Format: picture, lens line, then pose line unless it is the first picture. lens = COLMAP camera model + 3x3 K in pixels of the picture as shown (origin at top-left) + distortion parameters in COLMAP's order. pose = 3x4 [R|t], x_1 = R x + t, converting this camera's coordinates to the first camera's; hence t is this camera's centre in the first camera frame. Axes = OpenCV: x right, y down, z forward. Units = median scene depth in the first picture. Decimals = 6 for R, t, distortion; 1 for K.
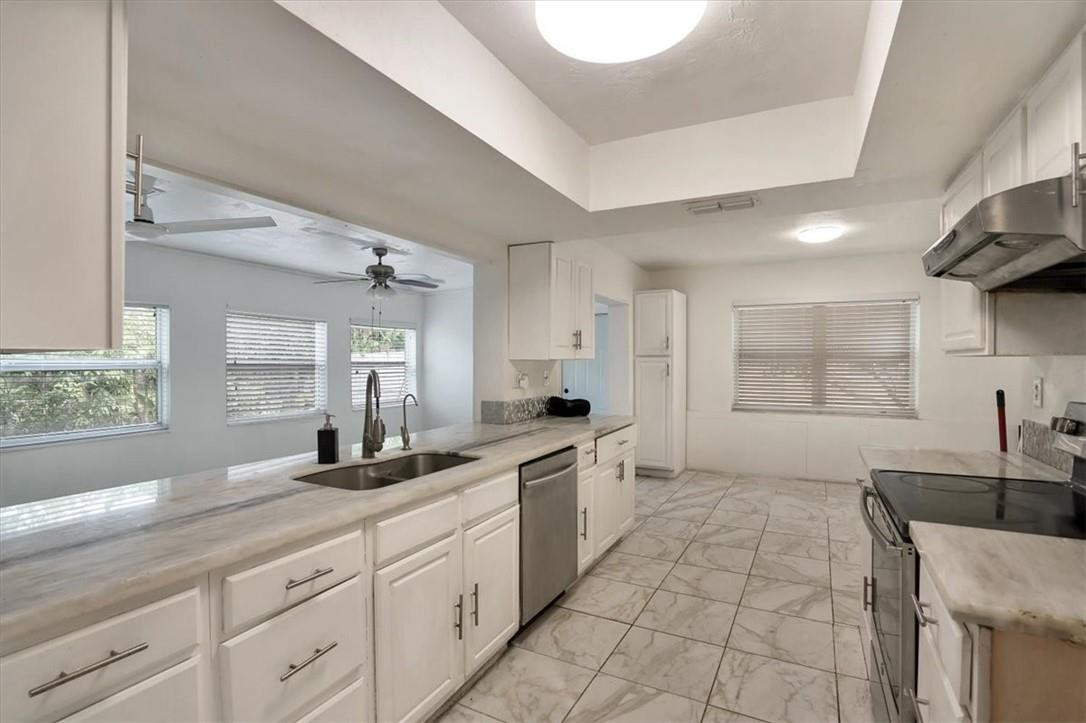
lens RADIAL K [[510.5, 0, 538.8], [0, 510.5, 365.5], [0, 0, 1]] dist [-0.057890, 0.024419]
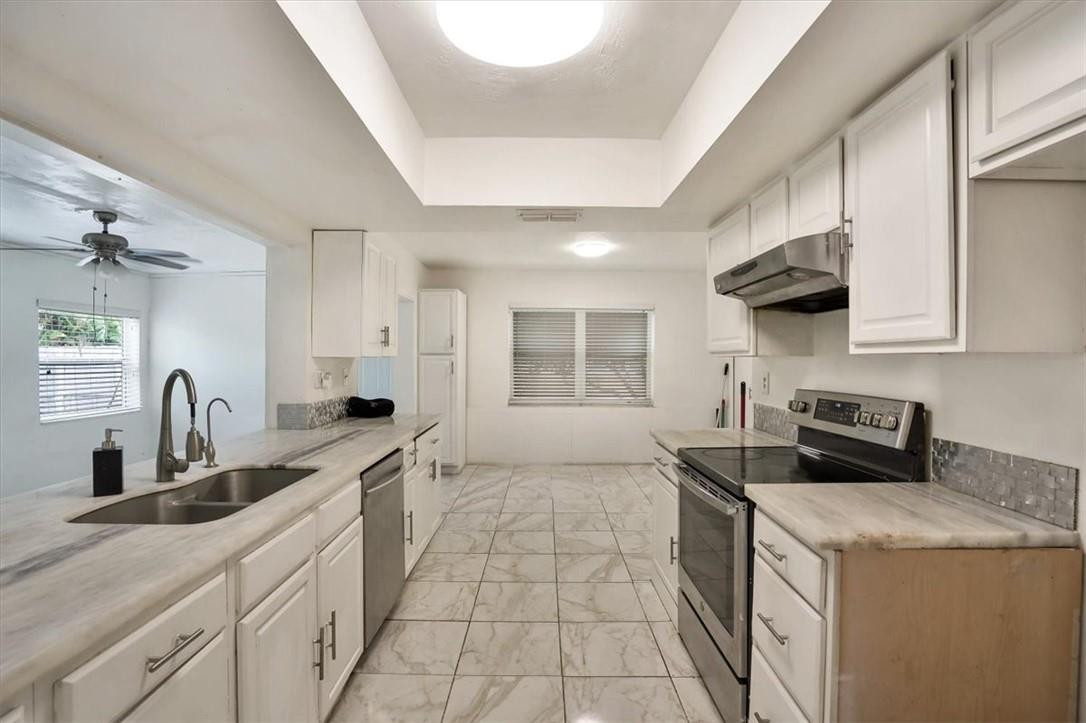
lens RADIAL K [[508.2, 0, 536.2], [0, 508.2, 361.3], [0, 0, 1]] dist [-0.059310, 0.024636]
pose [[0.882954, 0.002187, 0.469454, -0.150289], [-0.000250, 0.999991, -0.004189, -0.000040], [-0.469459, 0.003582, 0.882947, 0.046343]]
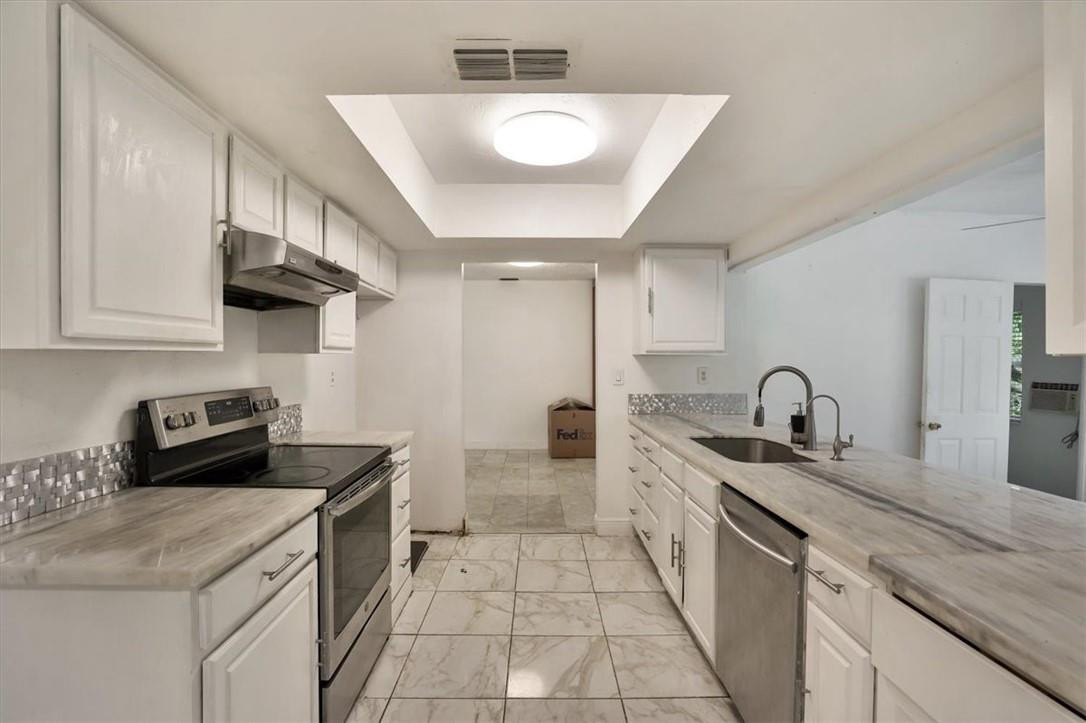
lens RADIAL K [[508.2, 0, 536.2], [0, 508.2, 361.3], [0, 0, 1]] dist [-0.059310, 0.024636]
pose [[-0.878871, 0.002022, -0.477055, 0.517421], [-0.006127, 0.999861, 0.015525, -0.012765], [0.477020, 0.016567, -0.878737, 1.291139]]
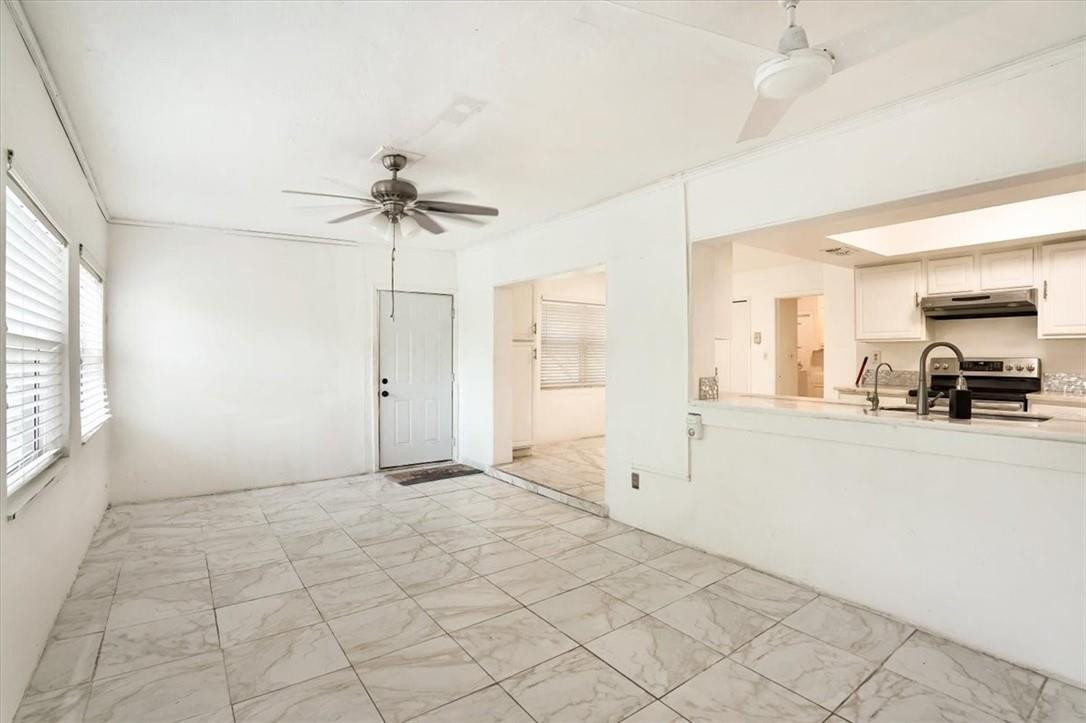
lens RADIAL K [[510.5, 0, 538.8], [0, 510.5, 365.5], [0, 0, 1]] dist [-0.057890, 0.024419]
pose [[0.441277, -0.019534, 0.897158, -1.438153], [0.007069, 0.999808, 0.018292, 0.027985], [-0.897343, -0.001730, 0.441330, 1.017507]]
